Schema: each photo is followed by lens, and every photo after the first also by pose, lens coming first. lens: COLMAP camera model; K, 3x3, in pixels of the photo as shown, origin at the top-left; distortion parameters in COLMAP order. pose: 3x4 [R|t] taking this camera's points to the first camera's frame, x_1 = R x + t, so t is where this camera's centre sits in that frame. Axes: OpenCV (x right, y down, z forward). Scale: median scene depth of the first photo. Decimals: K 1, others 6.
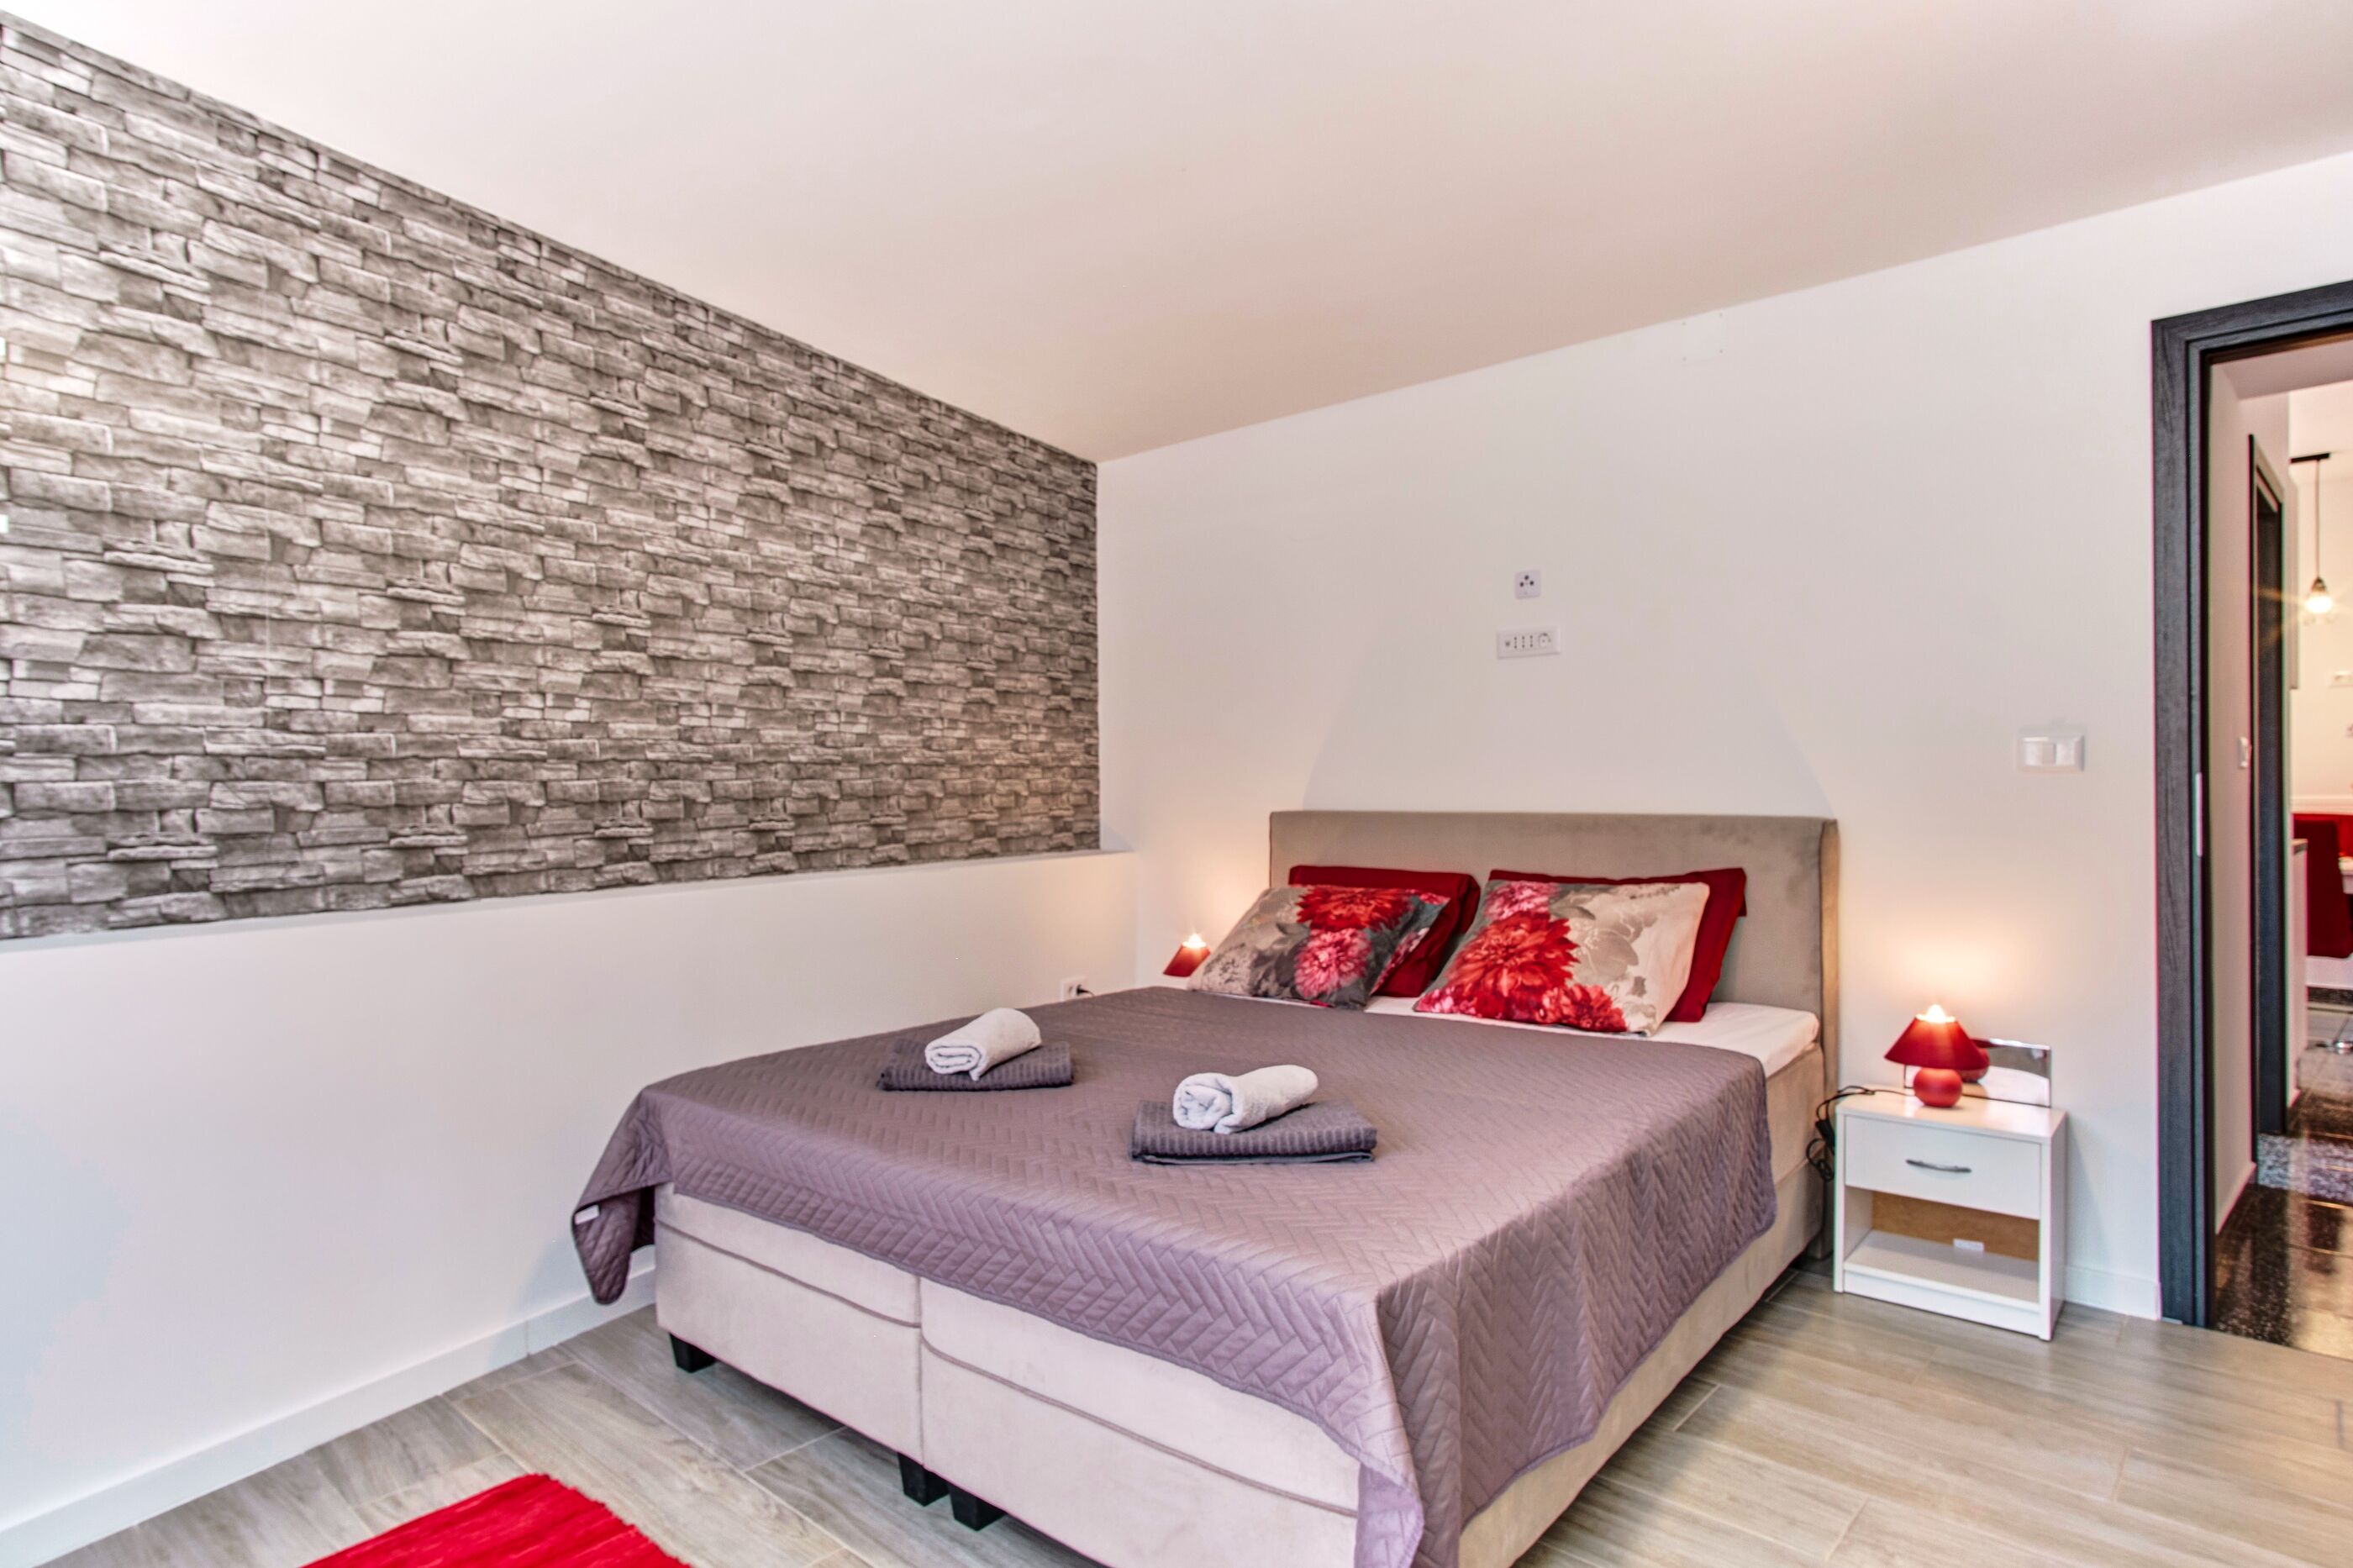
lens RADIAL K [[1256.8, 0, 1161.8], [0, 1256.8, 785.9], [0, 0, 1]] dist [-0.009852, -0.000333]
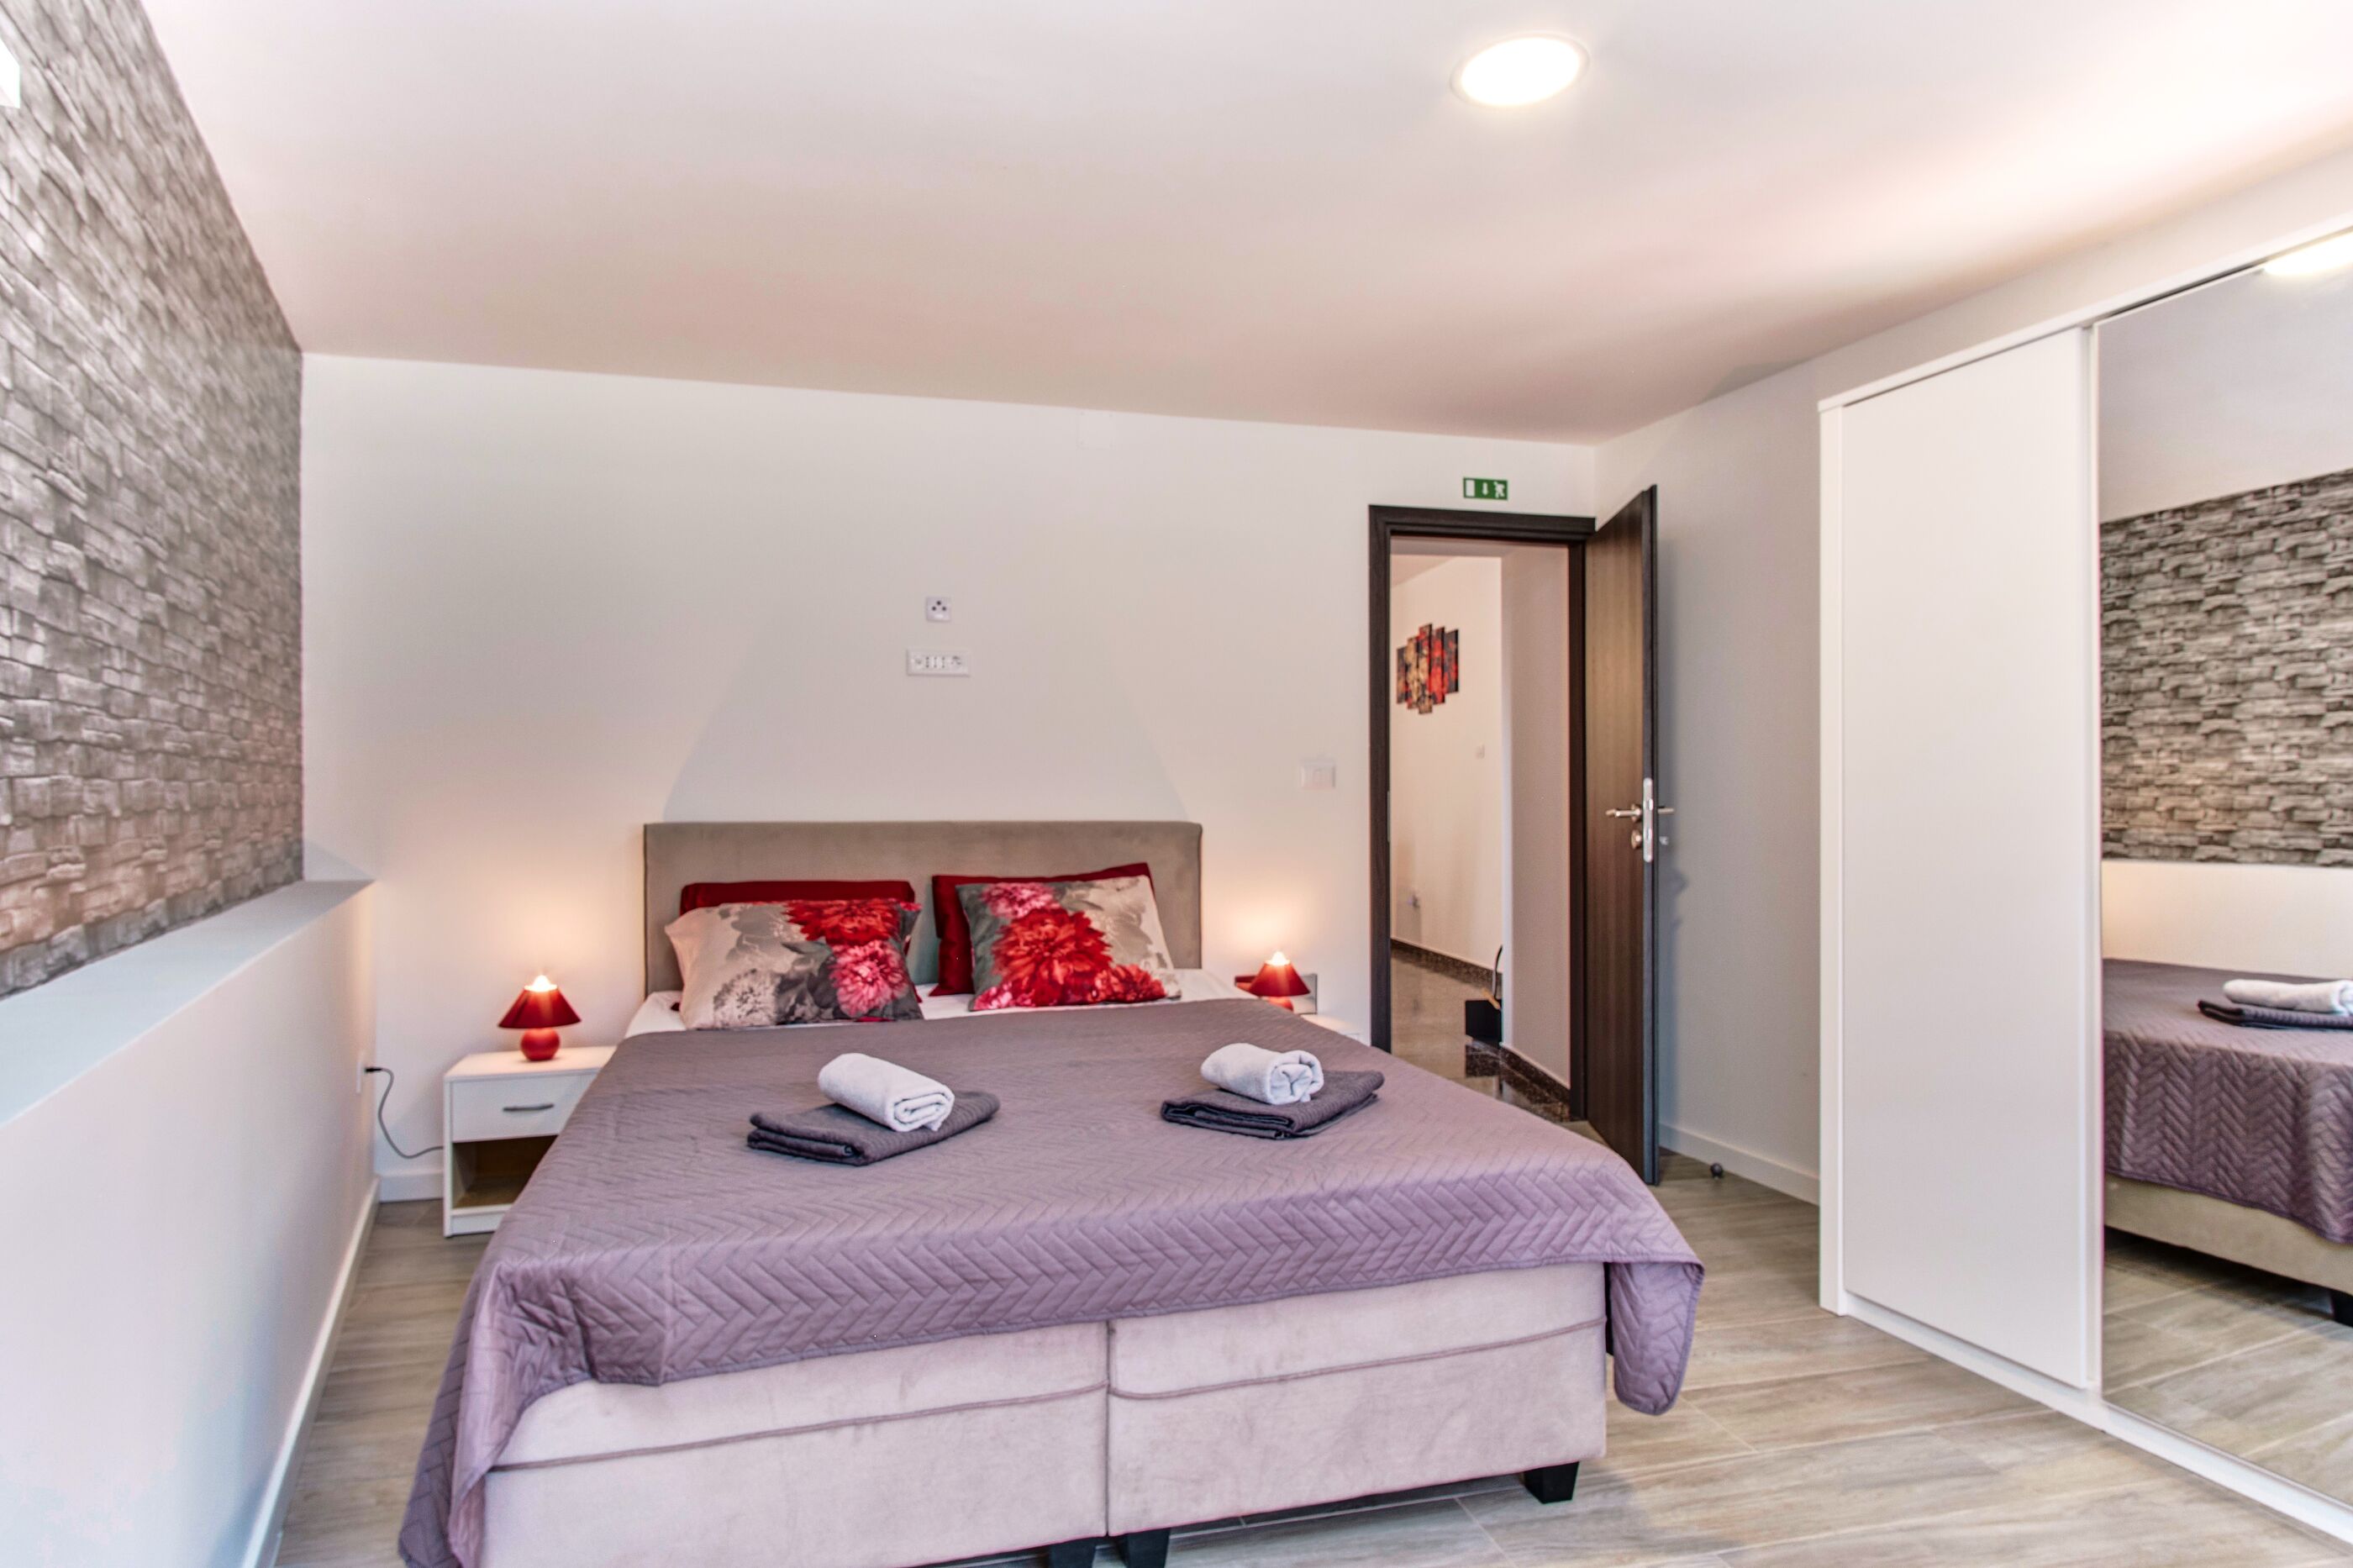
lens RADIAL K [[1230.7, 0, 1192.4], [0, 1230.7, 789.2], [0, 0, 1]] dist [-0.004928, 0.000490]
pose [[0.567685, 0.010766, 0.823176, -0.561733], [-0.004477, 0.999940, -0.009991, 0.003486], [-0.823234, 0.001987, 0.567699, 0.273449]]
